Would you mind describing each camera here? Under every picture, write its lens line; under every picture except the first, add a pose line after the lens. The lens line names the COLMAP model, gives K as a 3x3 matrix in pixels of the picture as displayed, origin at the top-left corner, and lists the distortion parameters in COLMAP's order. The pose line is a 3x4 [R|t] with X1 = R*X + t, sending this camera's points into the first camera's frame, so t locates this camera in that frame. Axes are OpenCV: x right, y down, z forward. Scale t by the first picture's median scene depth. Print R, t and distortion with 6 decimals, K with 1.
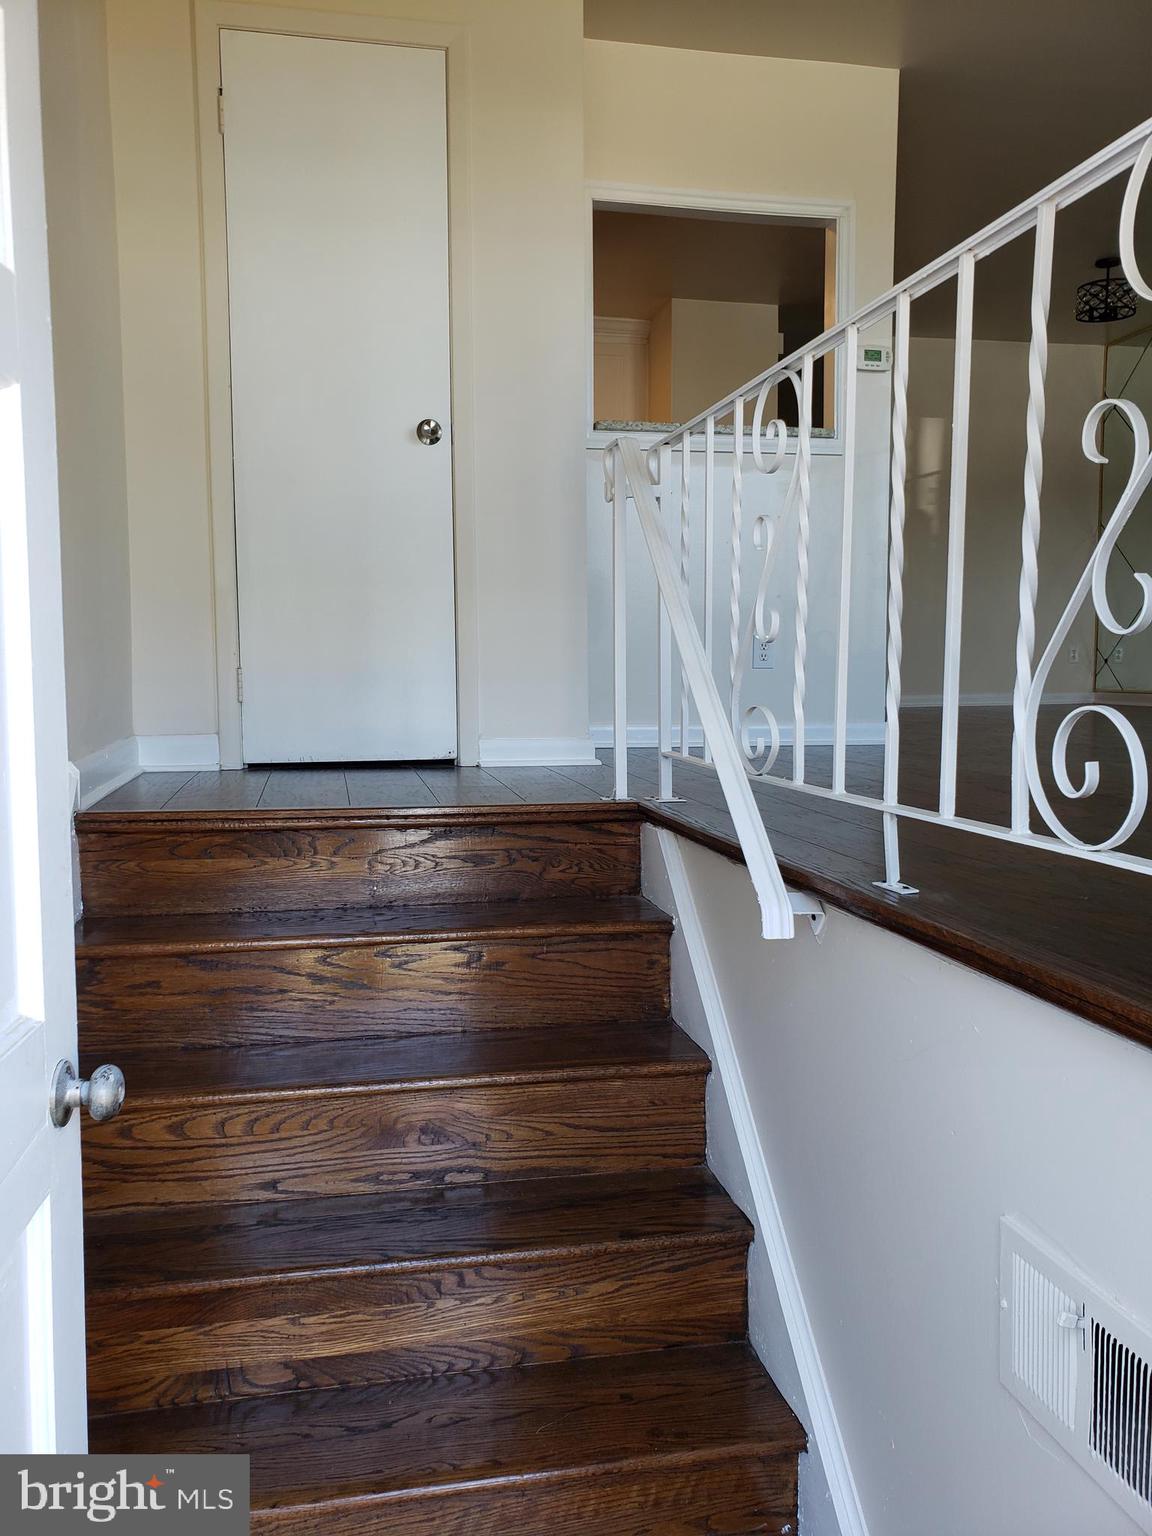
lens RADIAL K [[1226.1, 0, 573.5], [0, 1226.1, 772.6], [0, 0, 1]] dist [0.015354, 0.008908]
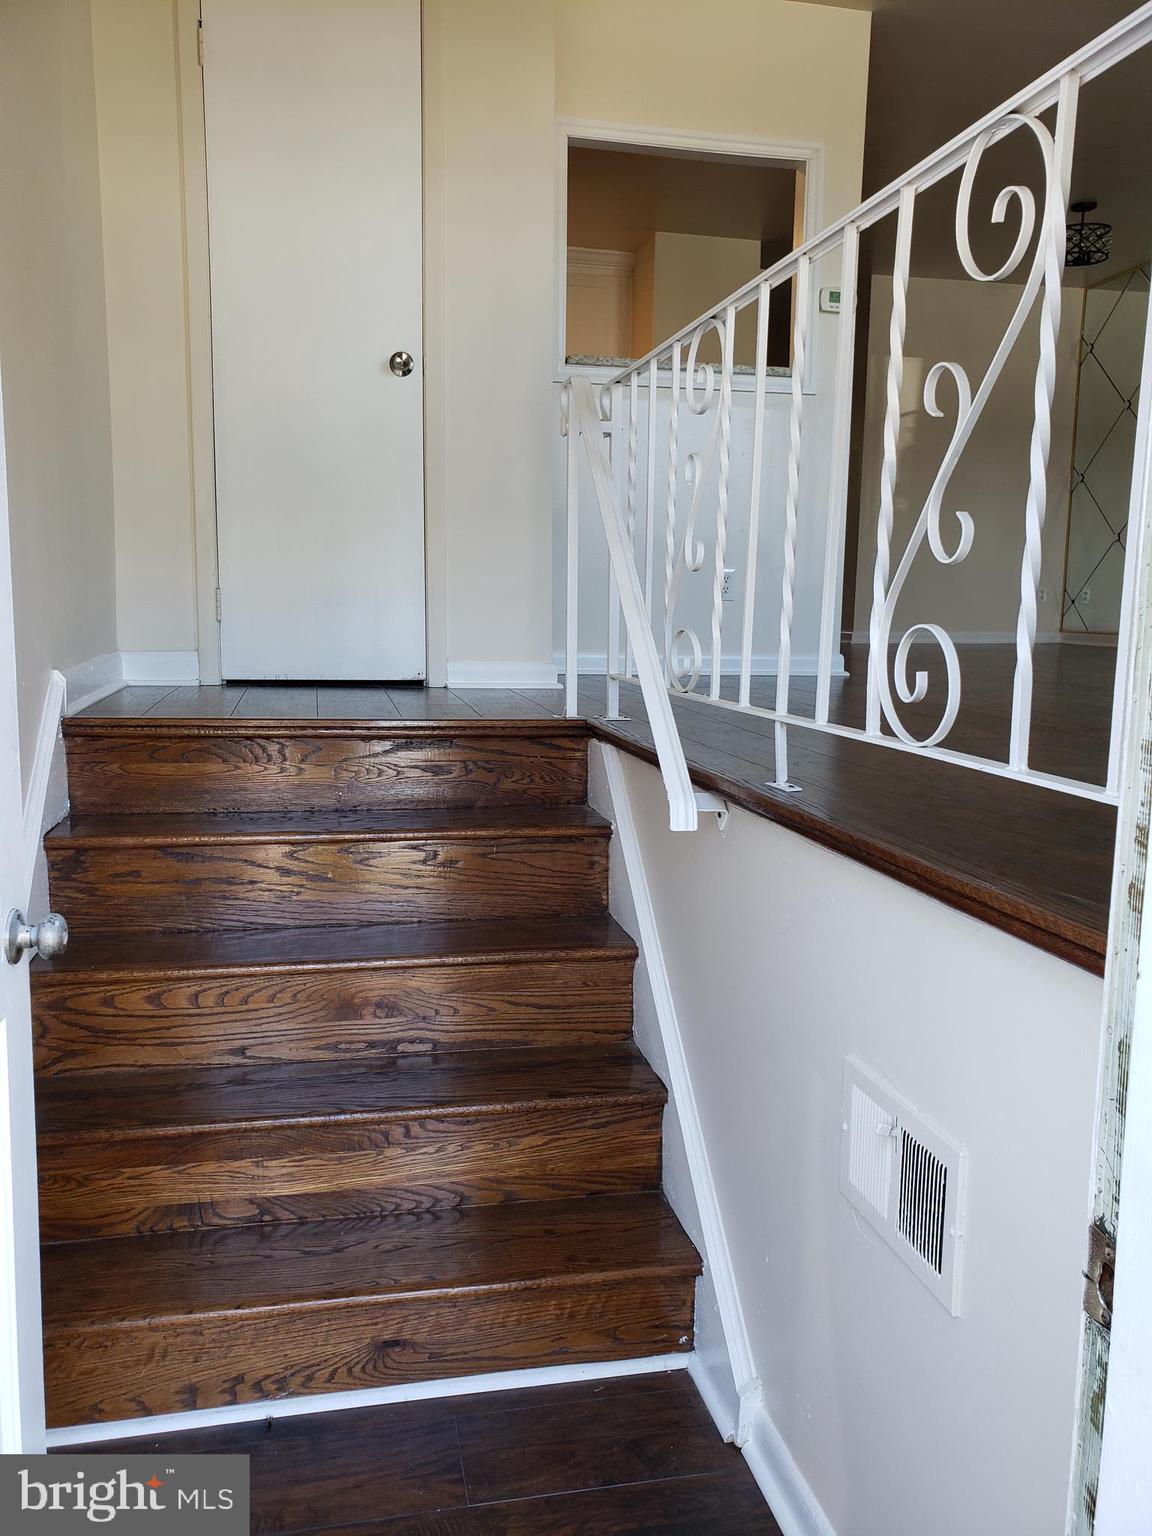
lens RADIAL K [[1205.4, 0, 576.0], [0, 1205.4, 768.0], [0, 0, 1]] dist [0.120809, -0.268818]
pose [[0.999785, 0.015198, 0.014096, 0.039001], [-0.015913, 0.998517, 0.052057, 0.015292], [-0.013284, -0.052270, 0.998545, -0.095045]]
